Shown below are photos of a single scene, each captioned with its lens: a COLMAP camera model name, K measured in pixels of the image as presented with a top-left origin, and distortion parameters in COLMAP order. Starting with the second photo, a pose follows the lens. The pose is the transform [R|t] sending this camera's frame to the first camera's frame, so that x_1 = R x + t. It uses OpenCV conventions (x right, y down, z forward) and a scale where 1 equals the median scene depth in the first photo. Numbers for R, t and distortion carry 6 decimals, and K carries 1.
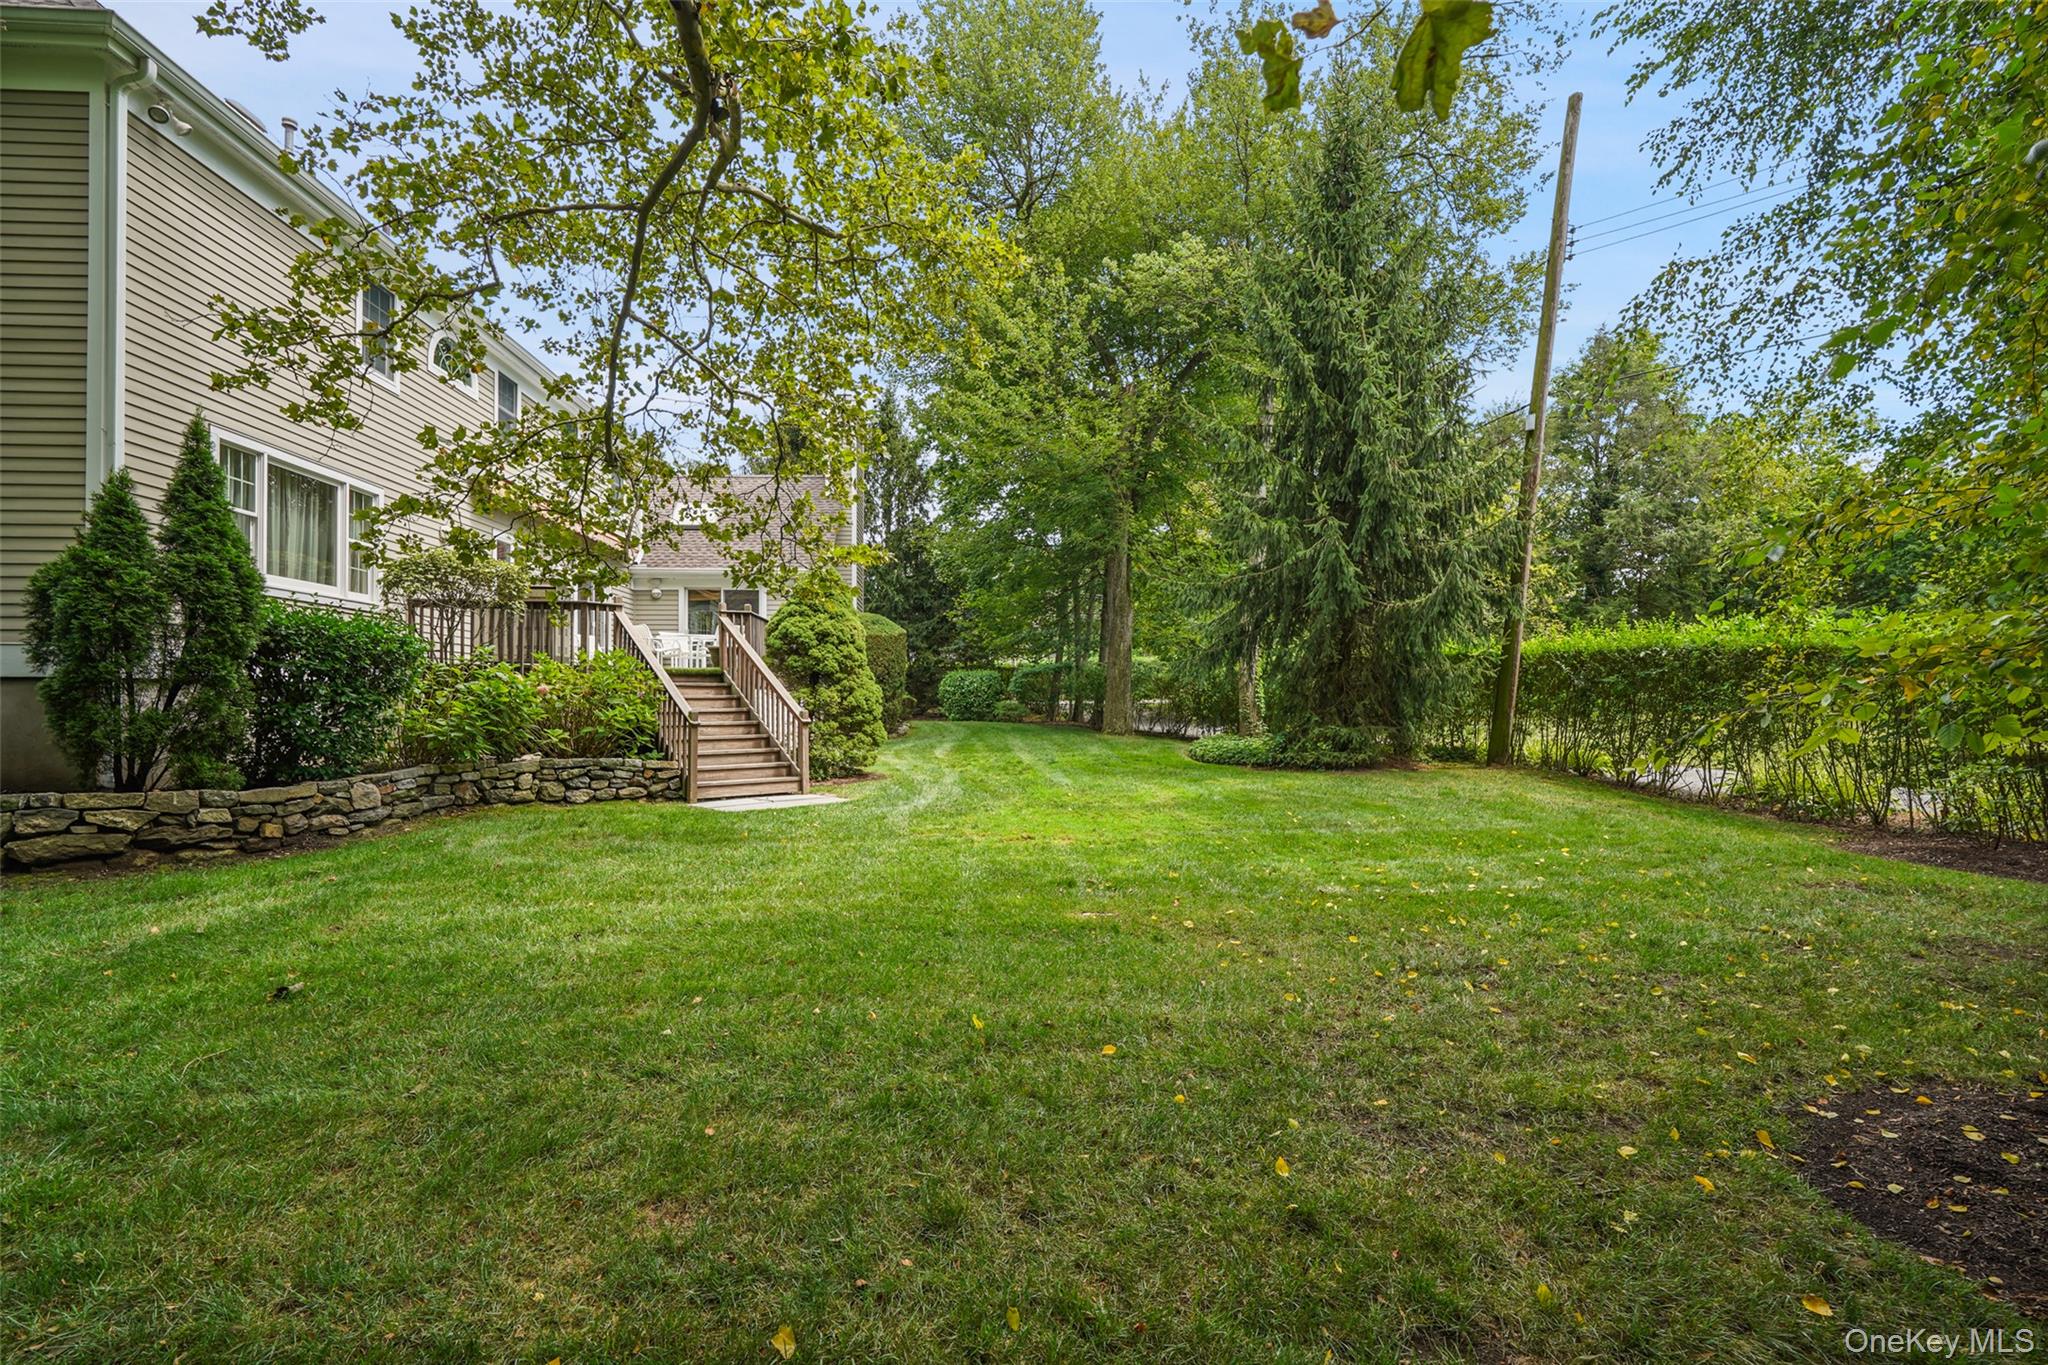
lens RADIAL K [[932.3, 0, 1024.2], [0, 932.3, 689.7], [0, 0, 1]] dist [0.000032, -0.000013]
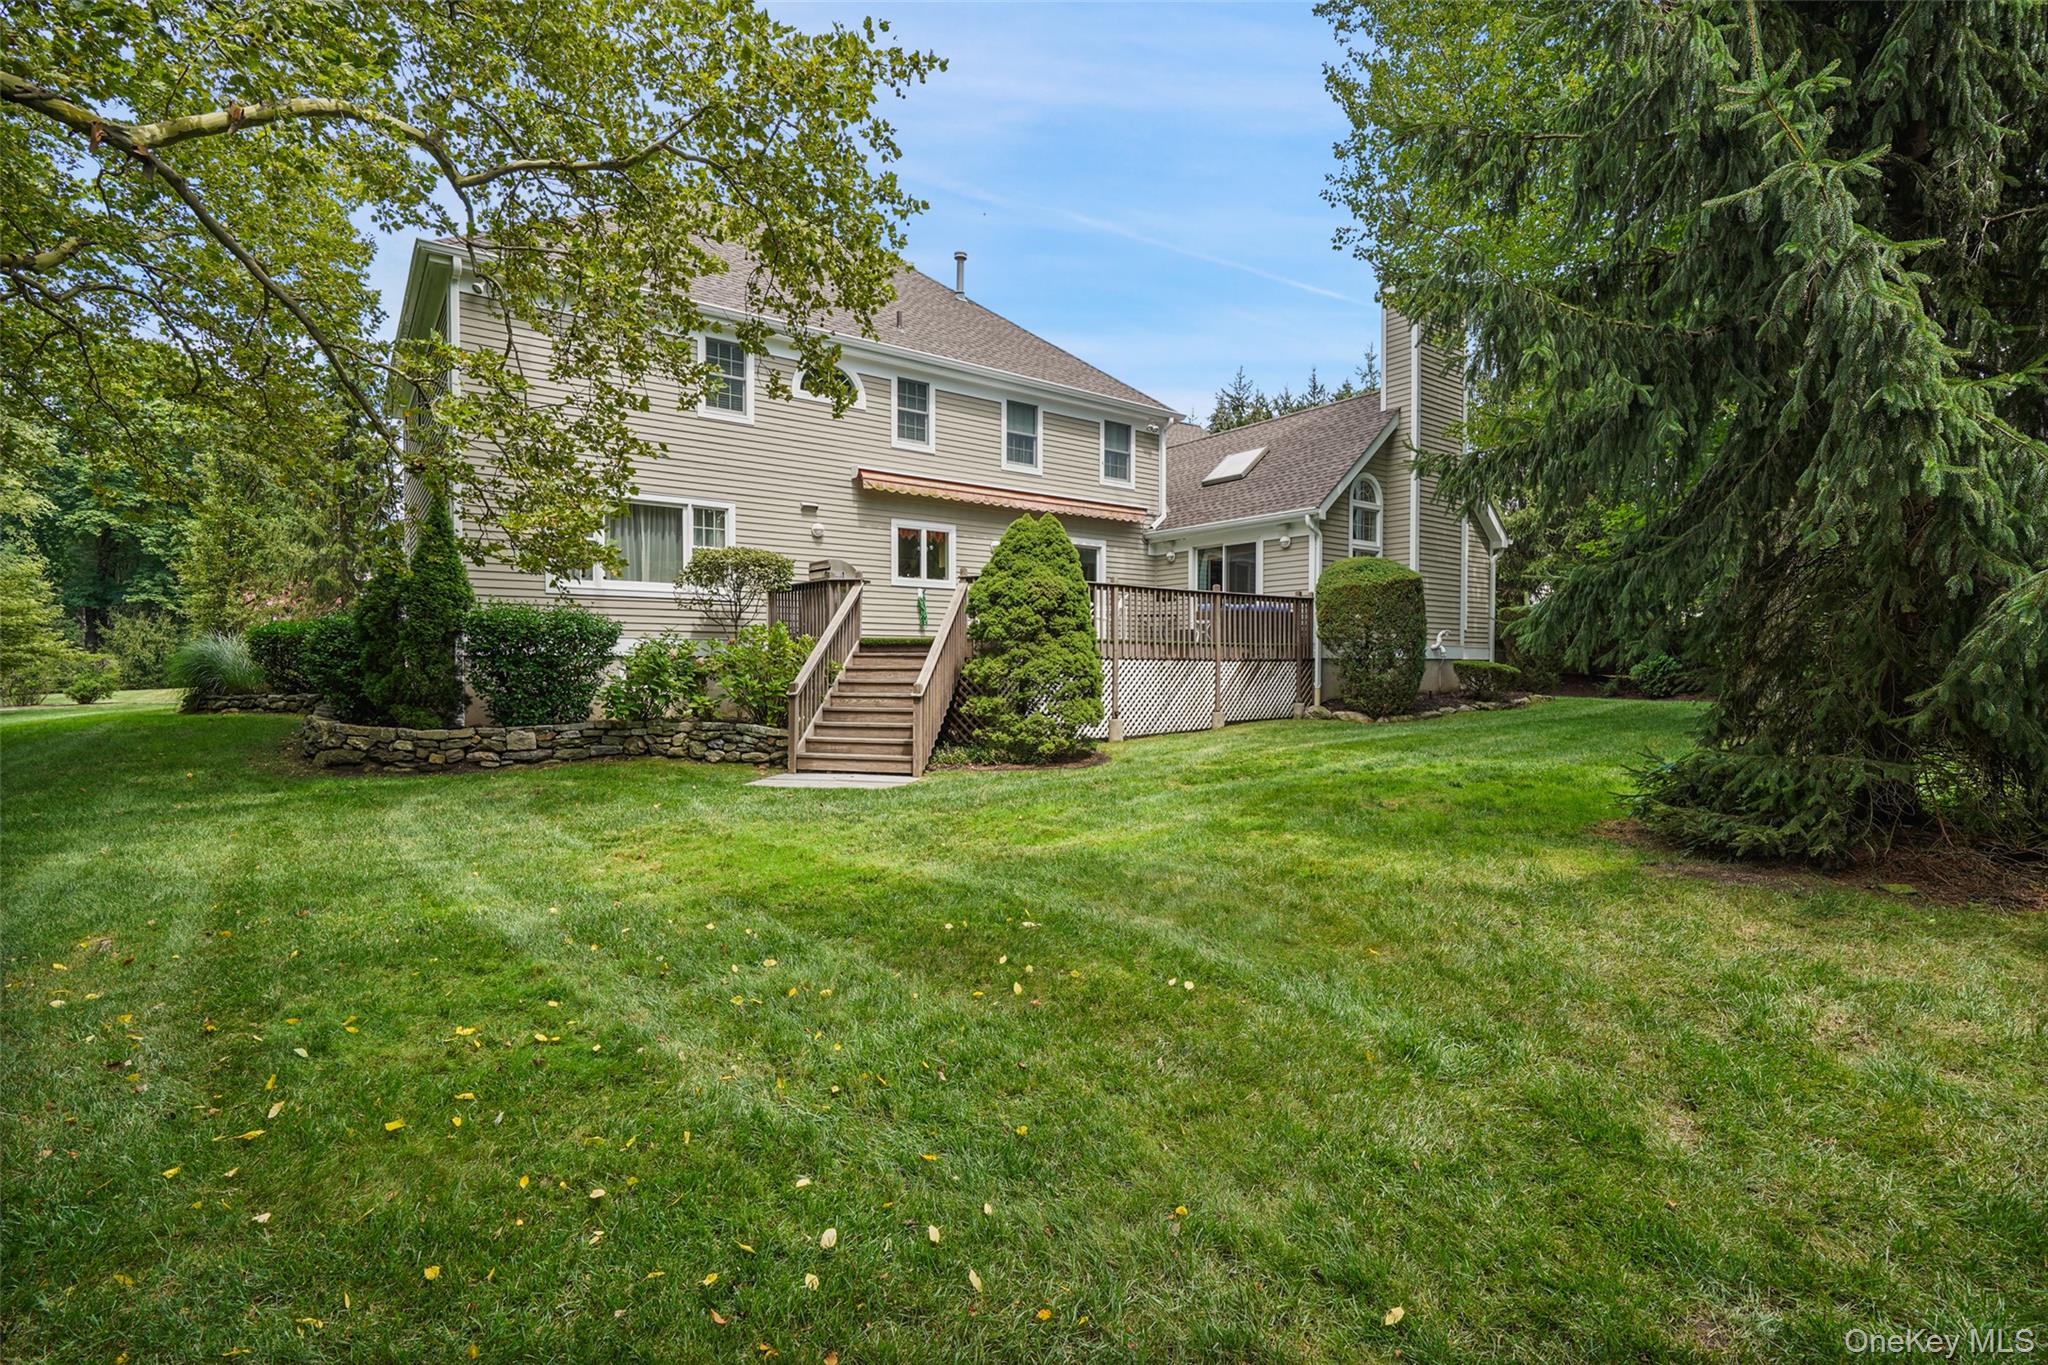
lens RADIAL K [[932.3, 0, 1023.6], [0, 932.3, 675.8], [0, 0, 1]] dist [0.000032, -0.000013]
pose [[0.518171, 0.011833, -0.855195, 0.854282], [0.008525, 0.999783, 0.018999, -0.001789], [0.855234, -0.017135, 0.517958, 0.921732]]
